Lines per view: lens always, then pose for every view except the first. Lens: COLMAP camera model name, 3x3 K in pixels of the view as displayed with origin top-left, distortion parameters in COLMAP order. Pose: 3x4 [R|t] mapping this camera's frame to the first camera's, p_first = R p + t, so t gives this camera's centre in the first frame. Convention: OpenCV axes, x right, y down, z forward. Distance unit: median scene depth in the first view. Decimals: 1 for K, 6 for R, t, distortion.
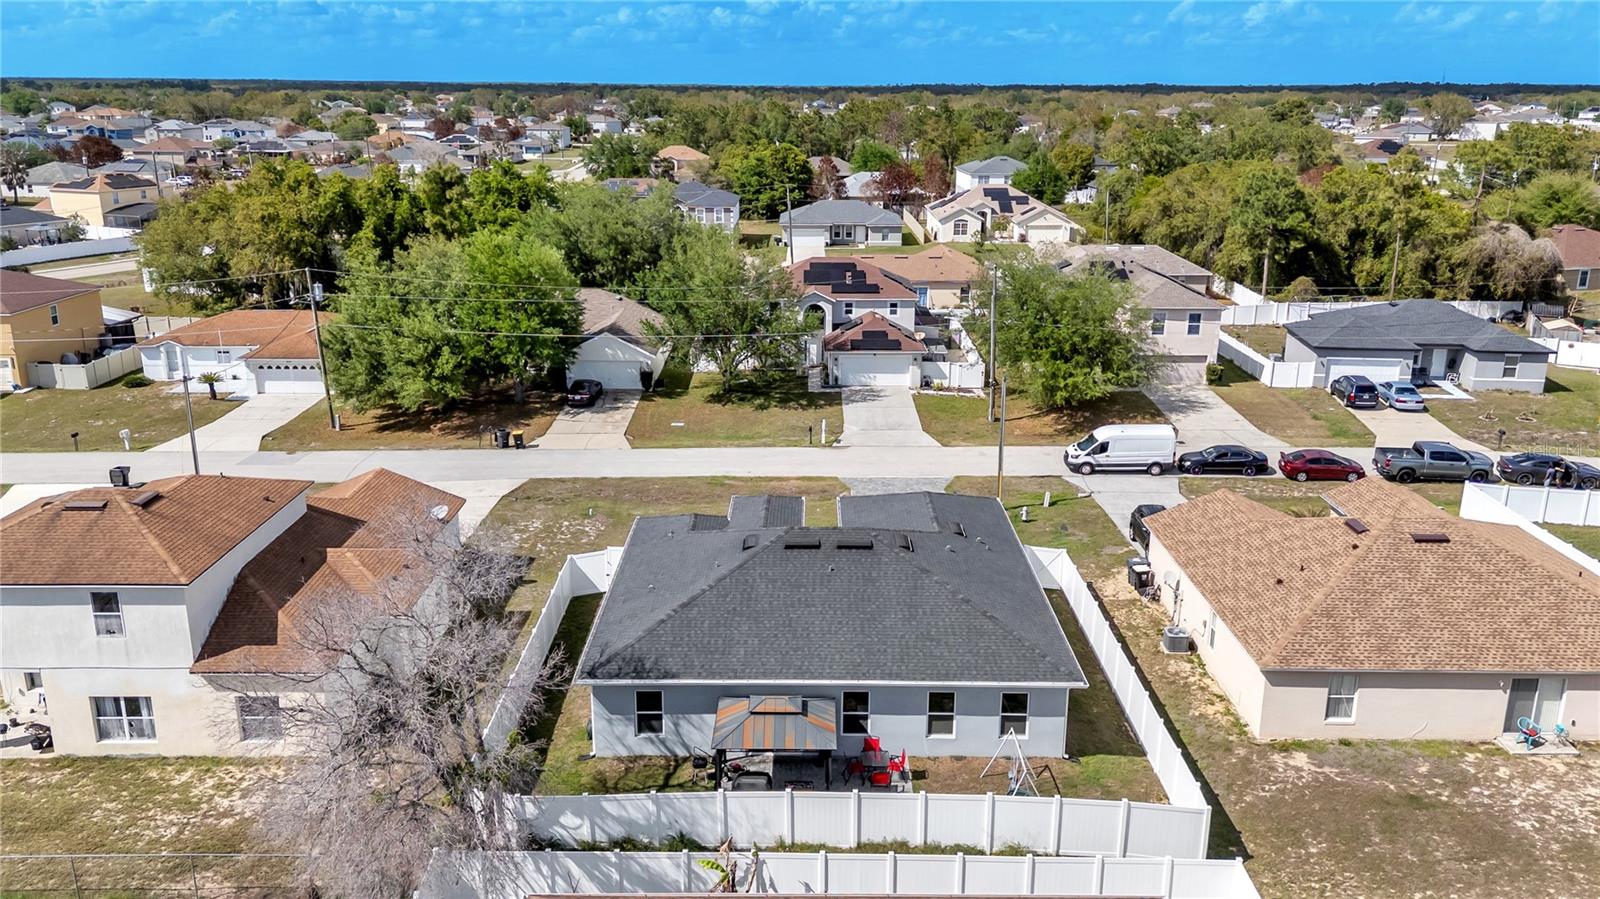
lens RADIAL K [[1229.3, 0, 800.0], [0, 1229.3, 449.5], [0, 0, 1]] dist [0.095891, -0.109629]
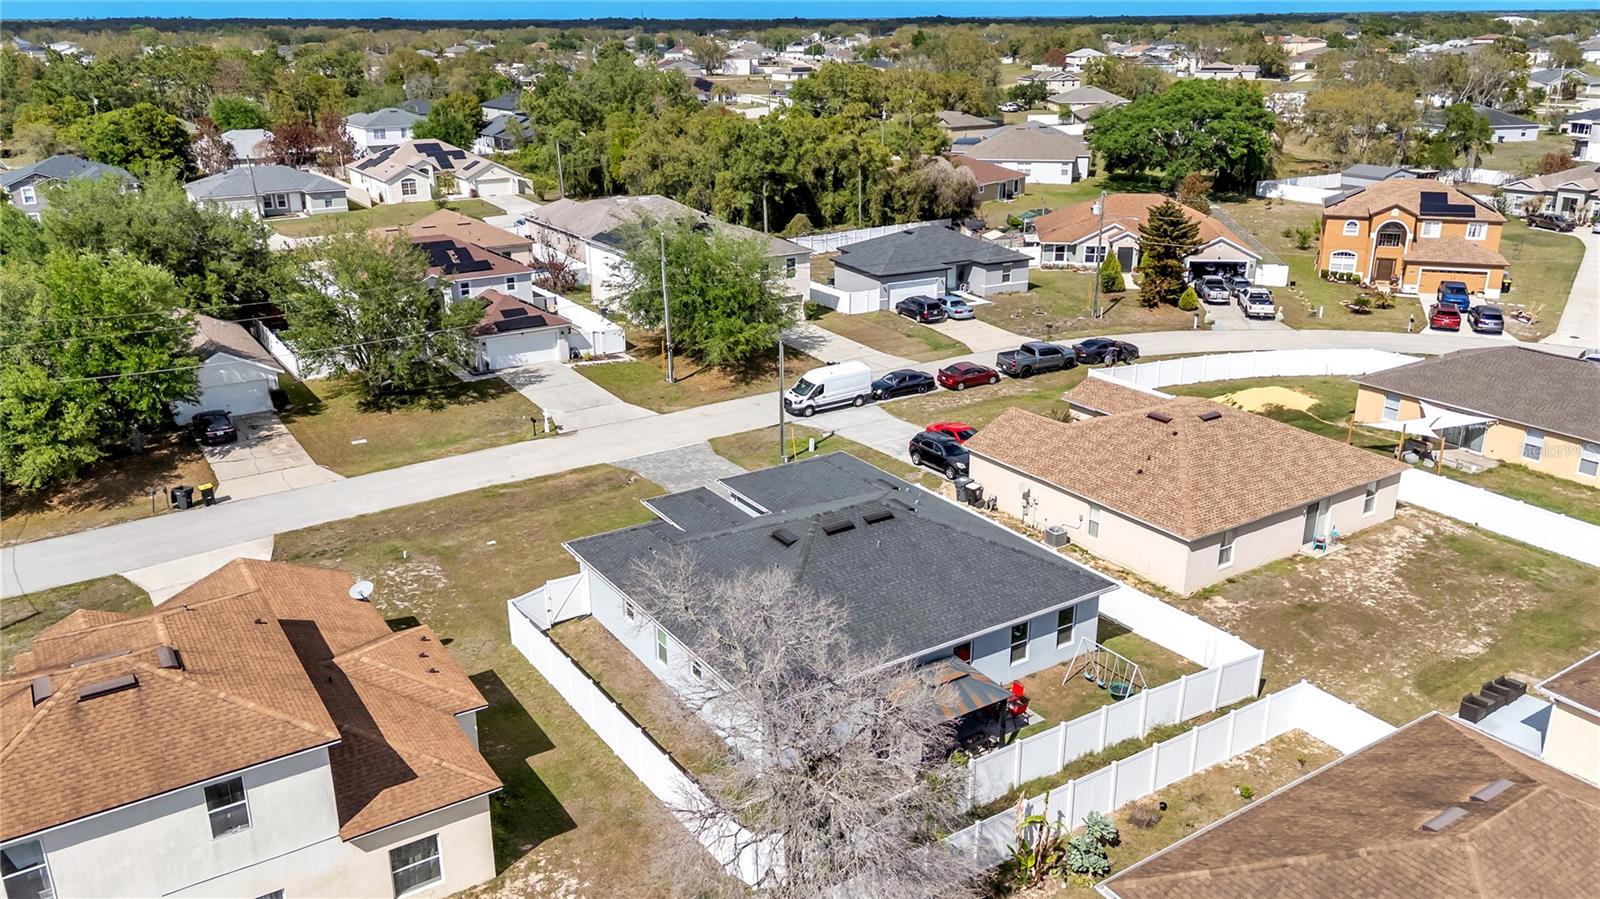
lens RADIAL K [[1205.9, 0, 800.0], [0, 1205.9, 449.5], [0, 0, 1]] dist [0.079995, -0.088372]
pose [[0.836904, -0.191354, 0.512811, -0.308824], [0.163093, 0.981521, 0.100085, -0.055435], [-0.522487, -0.000126, 0.852648, 0.078338]]
